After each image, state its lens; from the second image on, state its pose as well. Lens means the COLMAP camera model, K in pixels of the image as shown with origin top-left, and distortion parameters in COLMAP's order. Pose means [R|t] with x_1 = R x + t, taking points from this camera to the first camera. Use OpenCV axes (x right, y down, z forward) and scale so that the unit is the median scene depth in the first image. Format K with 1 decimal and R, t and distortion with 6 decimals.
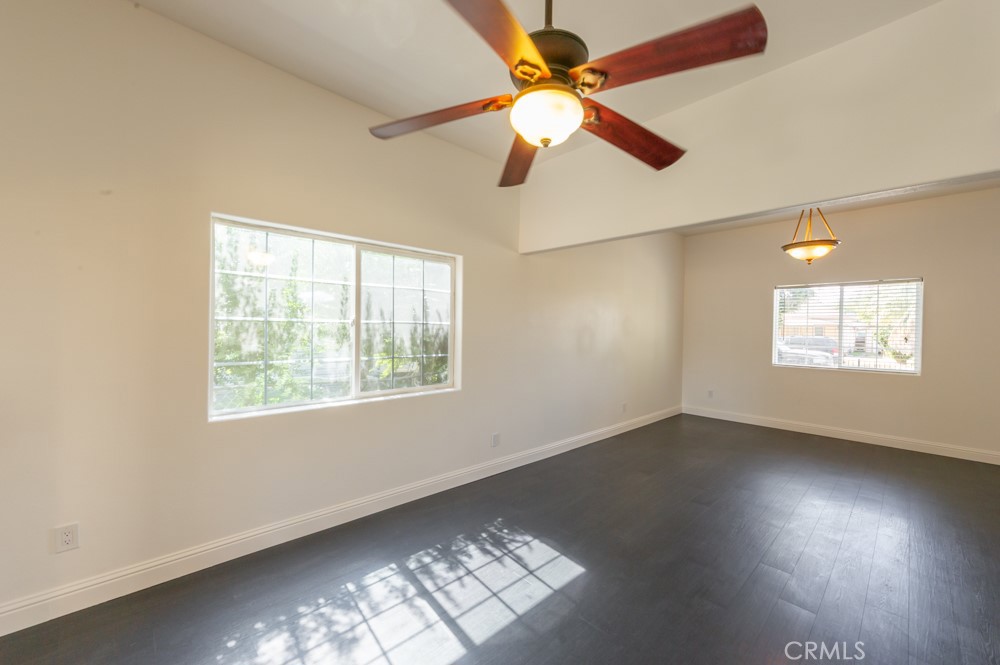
lens RADIAL K [[407.2, 0, 502.2], [0, 407.2, 334.0], [0, 0, 1]] dist [0.001014, -0.008037]
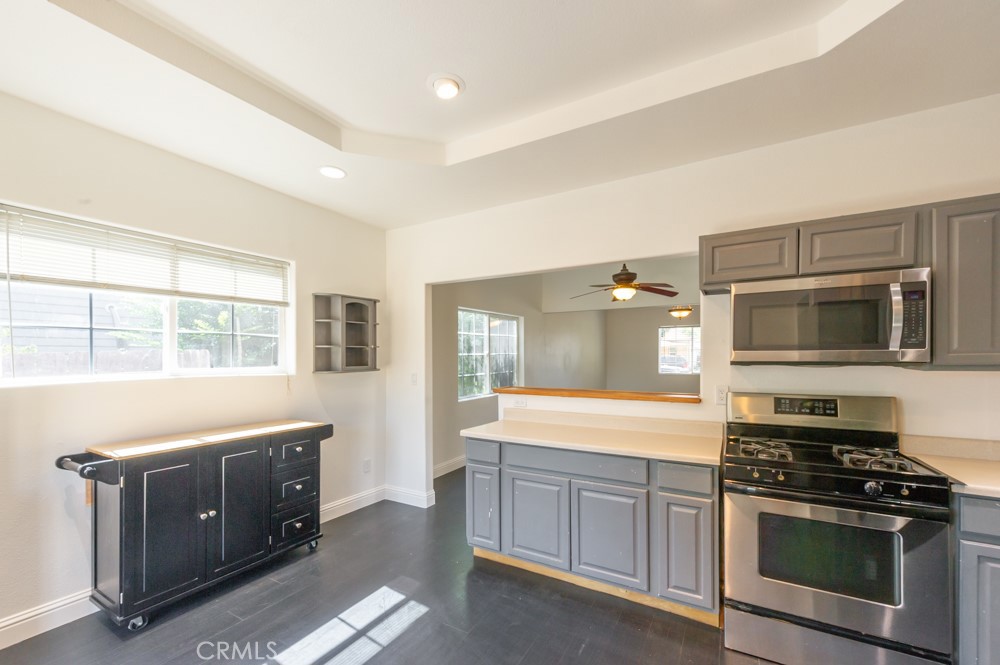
lens RADIAL K [[407.2, 0, 502.2], [0, 407.2, 334.0], [0, 0, 1]] dist [0.001014, -0.008037]
pose [[0.962719, 0.004156, 0.270473, -0.764890], [0.008064, 0.998997, -0.044052, -0.037840], [-0.270385, 0.044591, 0.961719, -0.824428]]
